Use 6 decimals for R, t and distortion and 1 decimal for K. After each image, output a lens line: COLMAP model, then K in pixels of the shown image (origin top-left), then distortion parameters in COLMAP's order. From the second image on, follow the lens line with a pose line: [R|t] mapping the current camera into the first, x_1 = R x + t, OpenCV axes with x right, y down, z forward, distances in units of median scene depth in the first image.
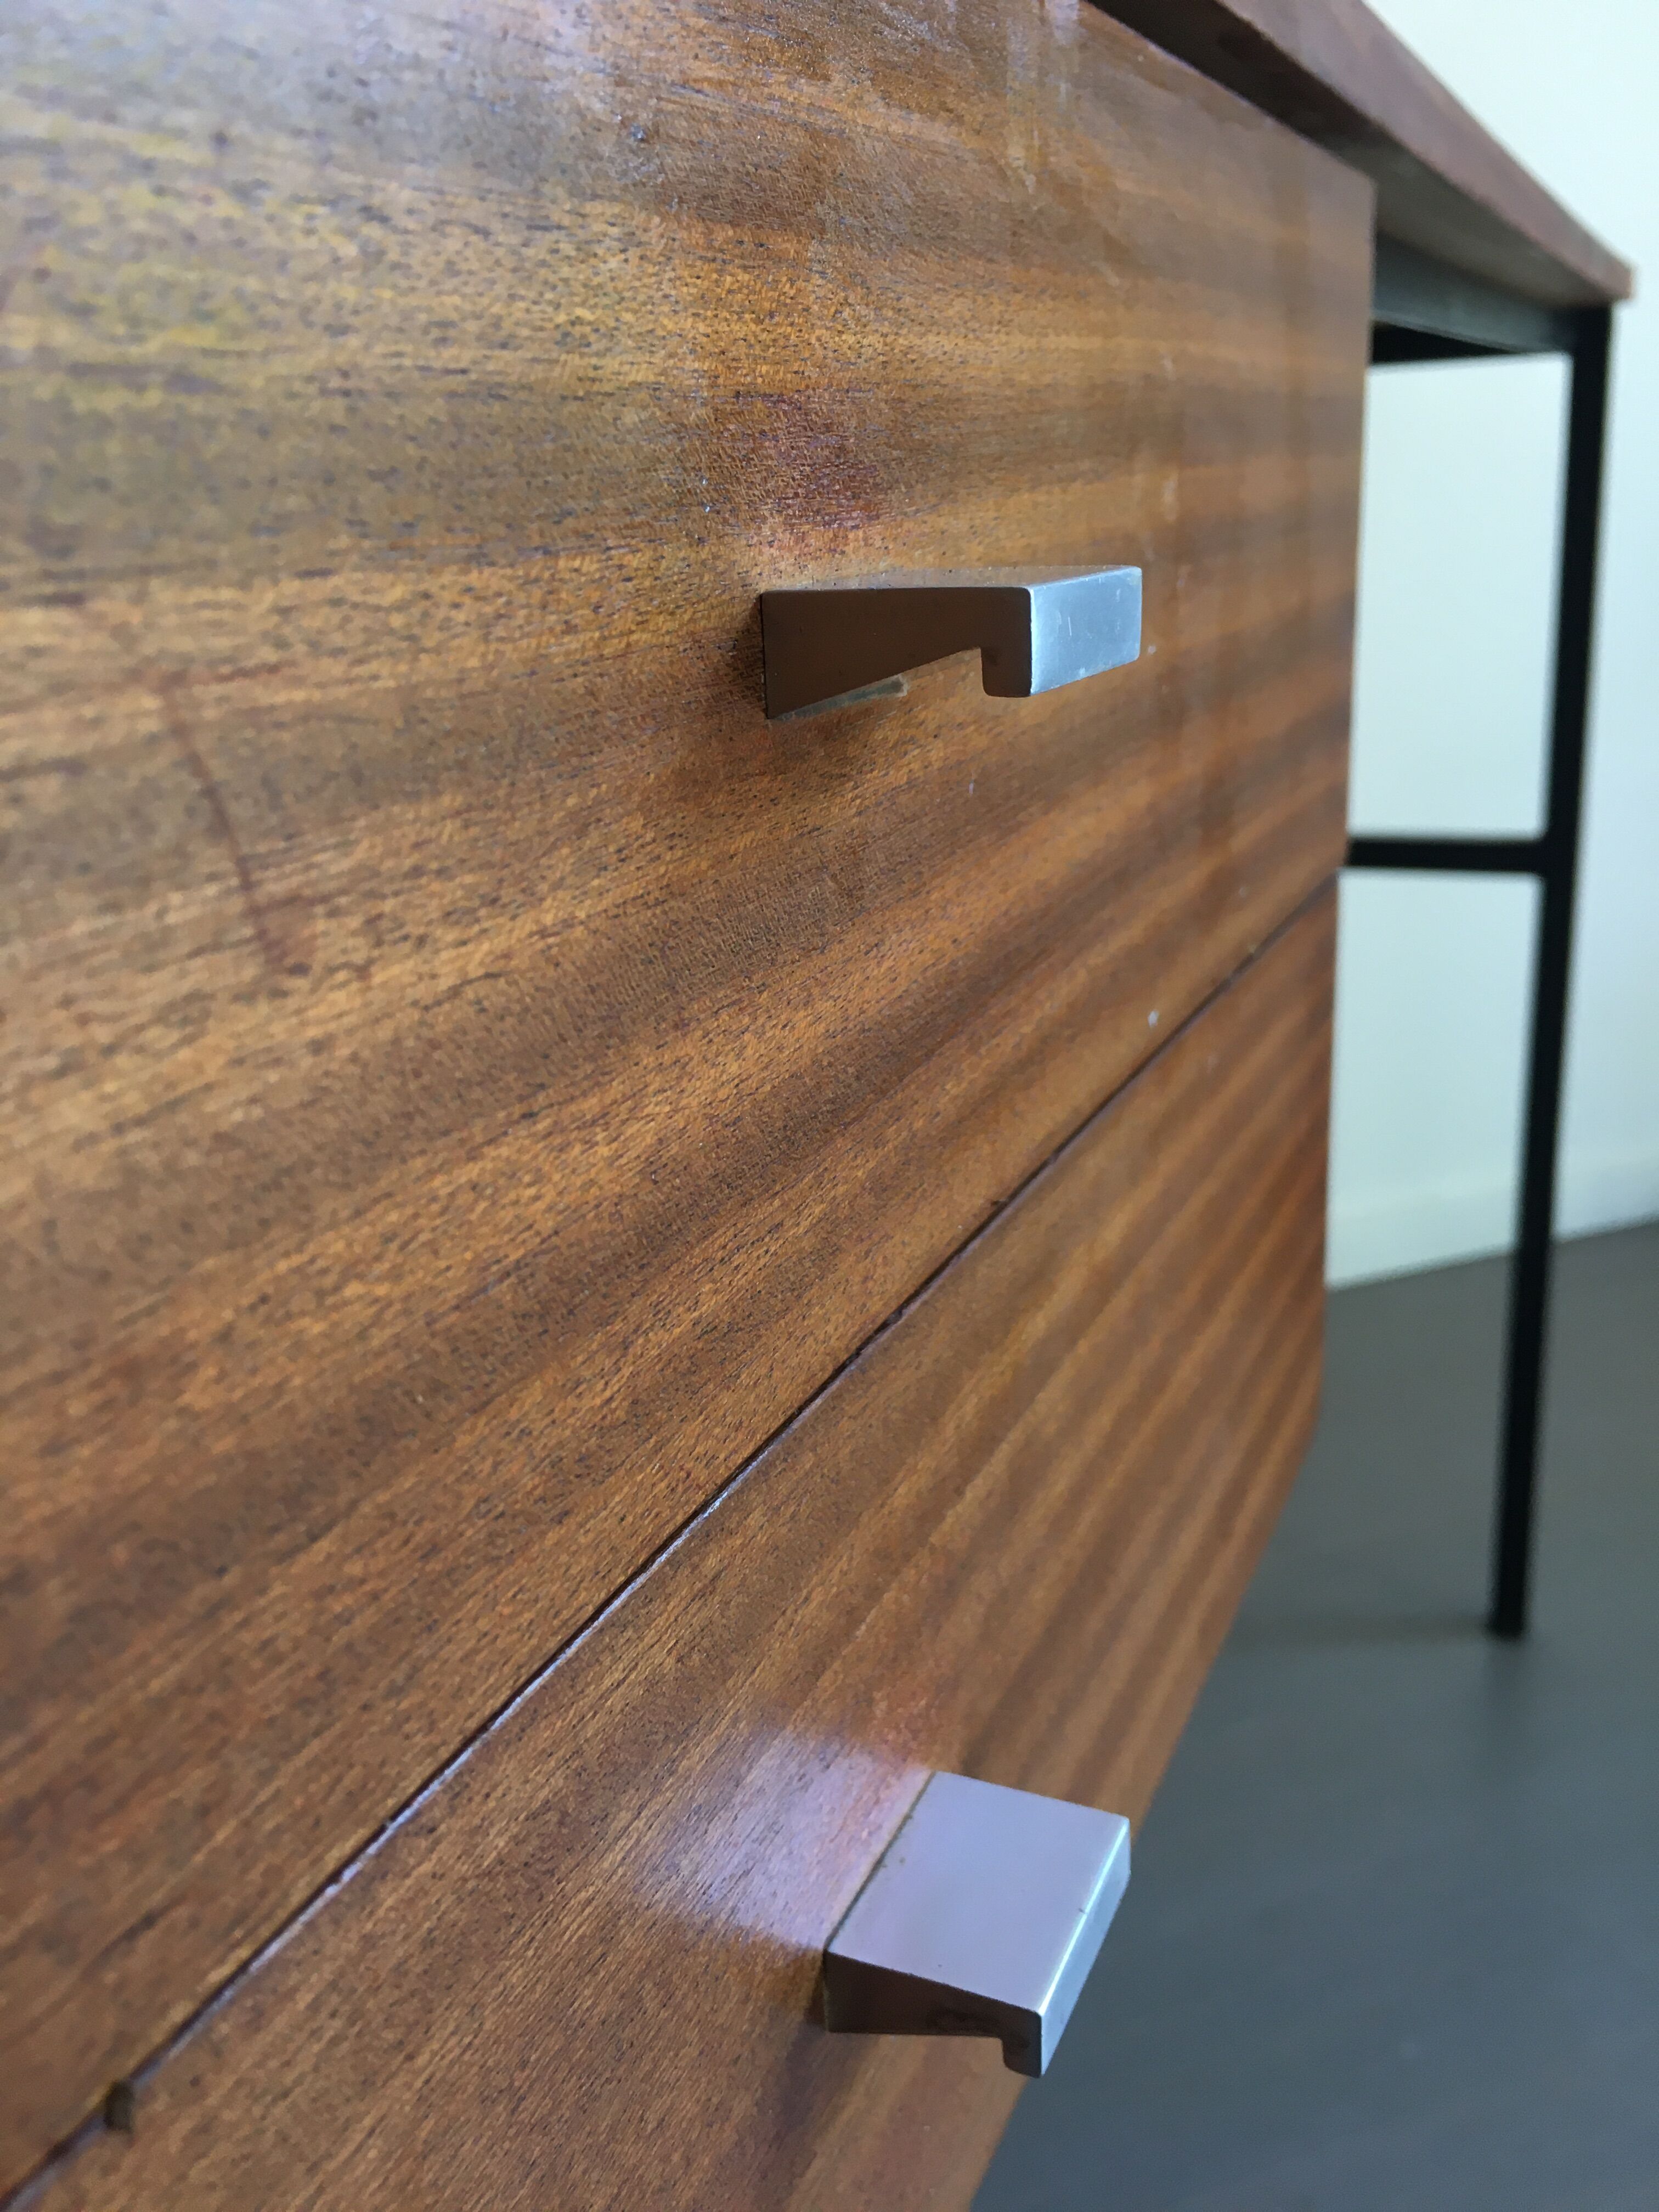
lens RADIAL K [[1896.6, 0, 835.5], [0, 1896.6, 1112.5], [0, 0, 1]] dist [0.075108, -0.106263]
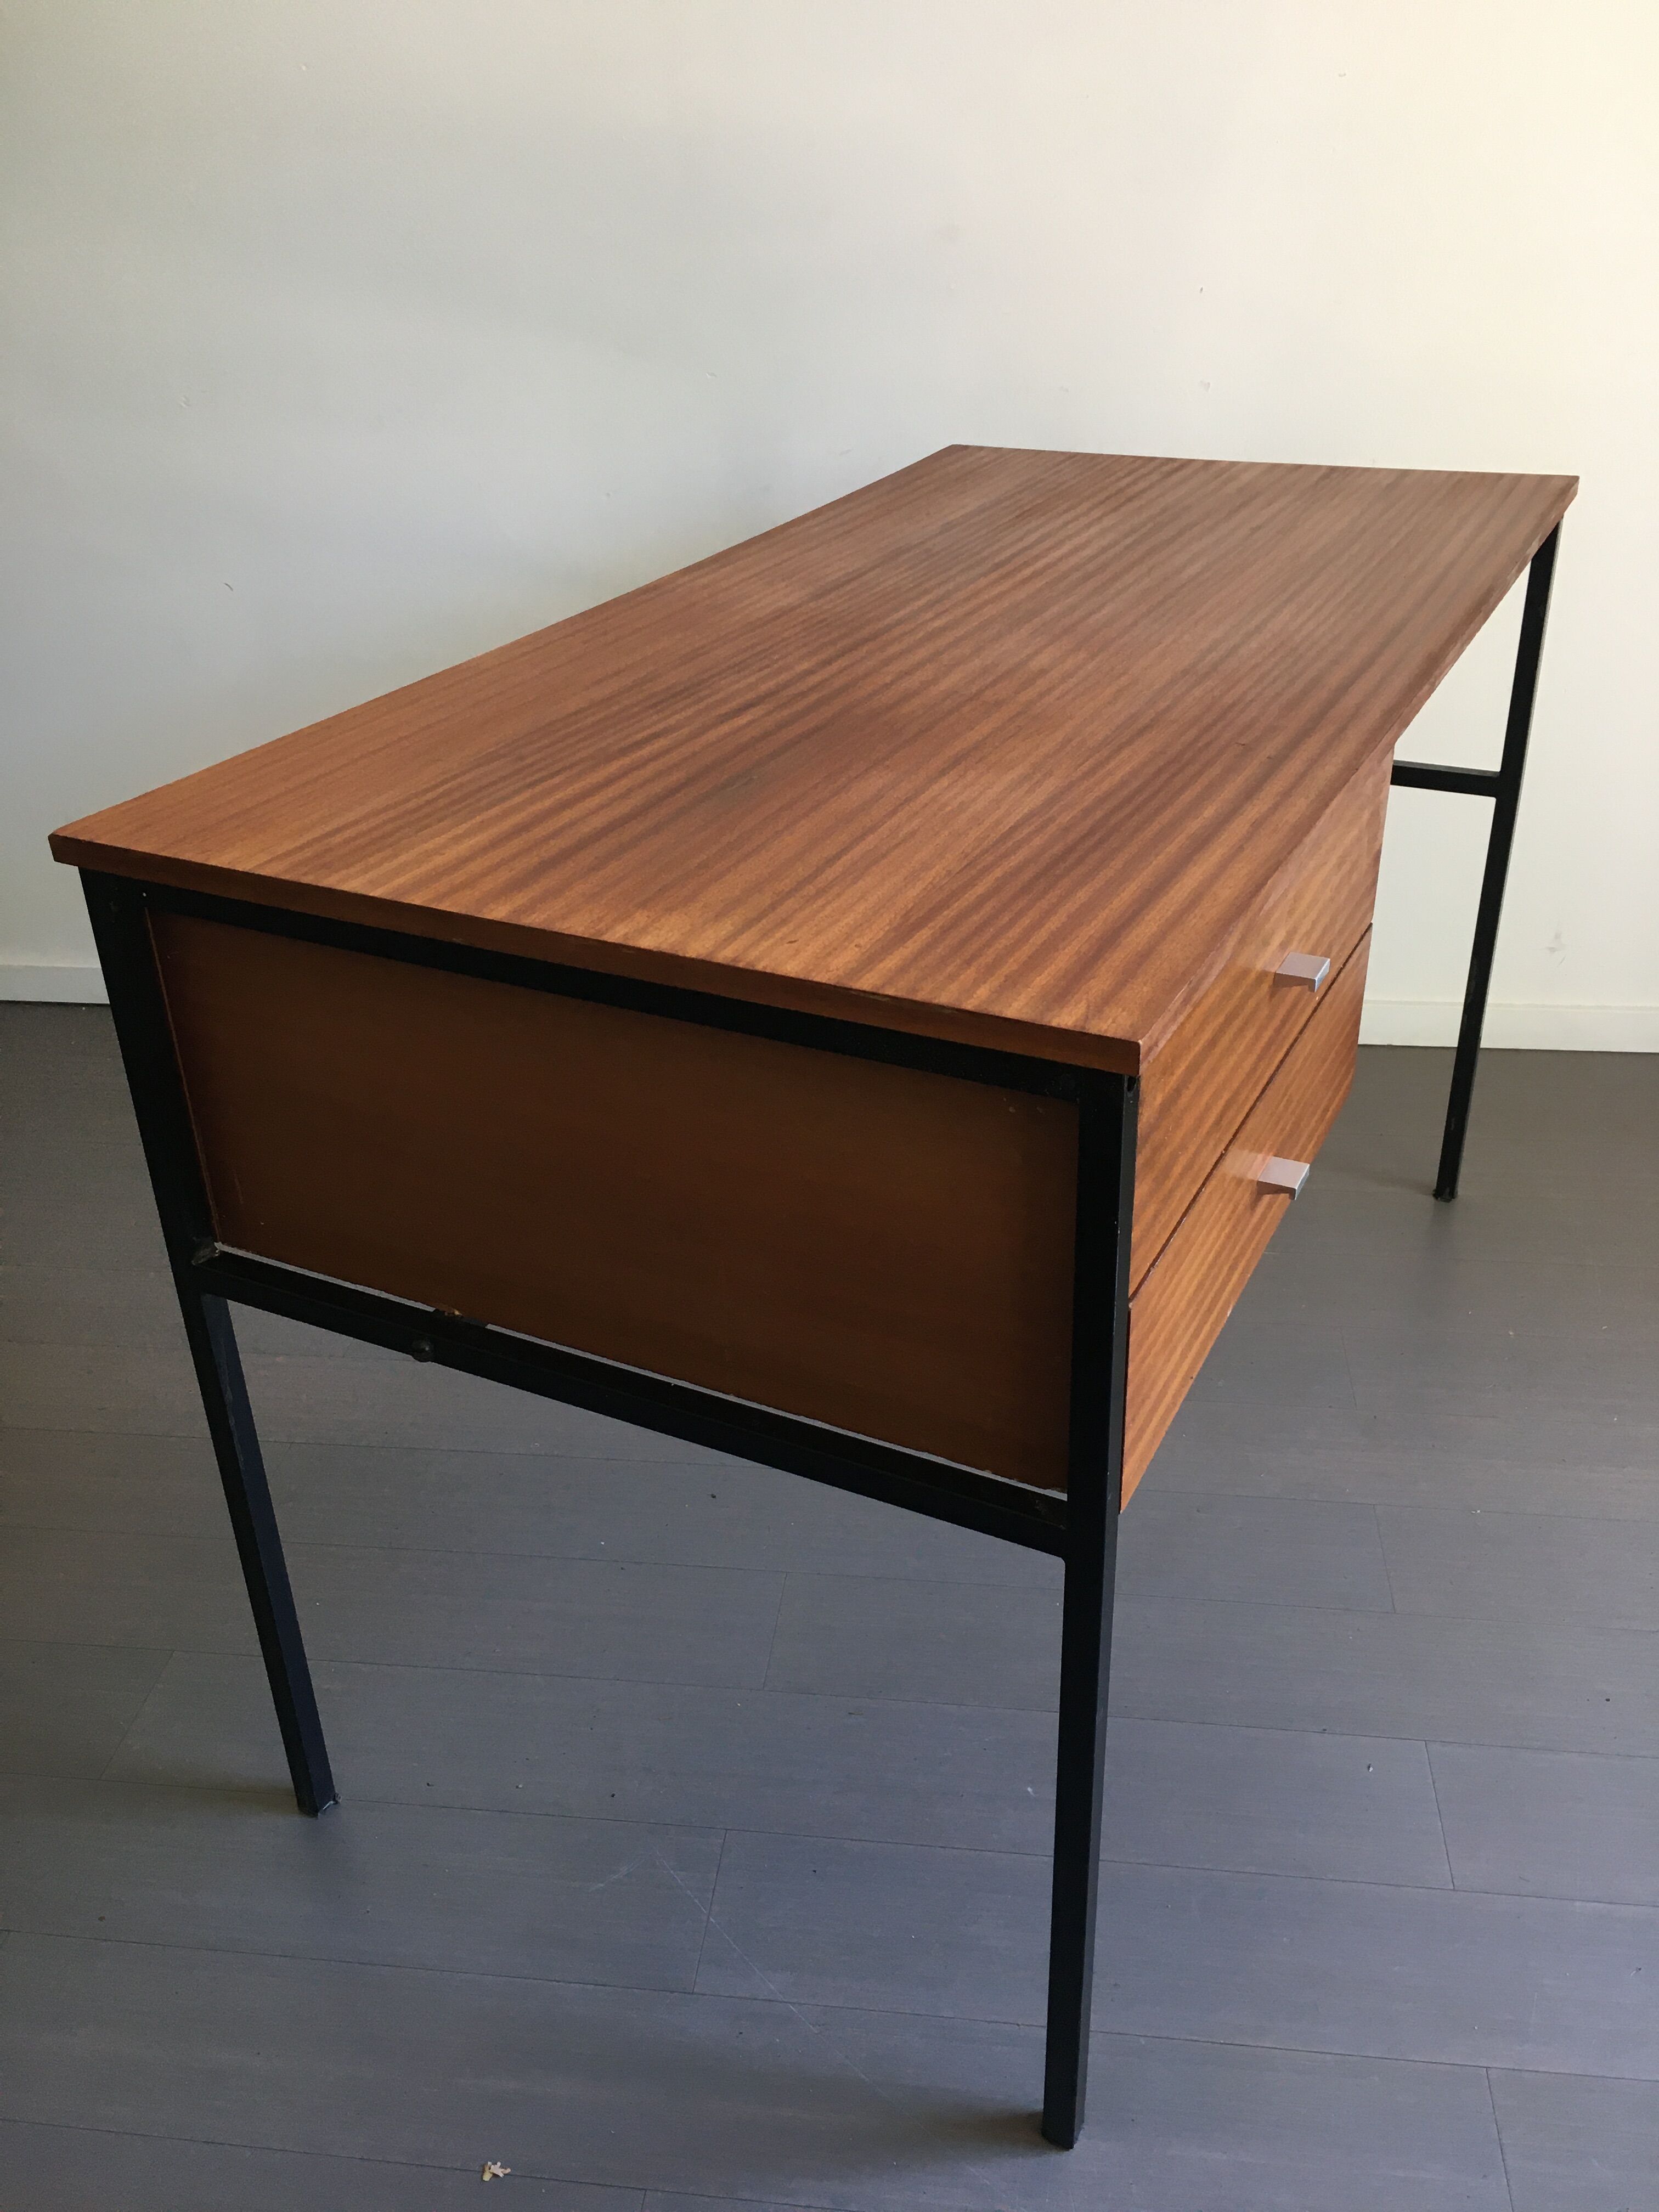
lens RADIAL K [[1896.6, 0, 835.5], [0, 1896.6, 1112.5], [0, 0, 1]] dist [0.075108, -0.106263]
pose [[0.999291, 0.033600, -0.017002, -0.227827], [-0.029799, 0.981623, 0.188492, -0.152838], [0.023023, -0.187852, 0.981928, -0.882610]]
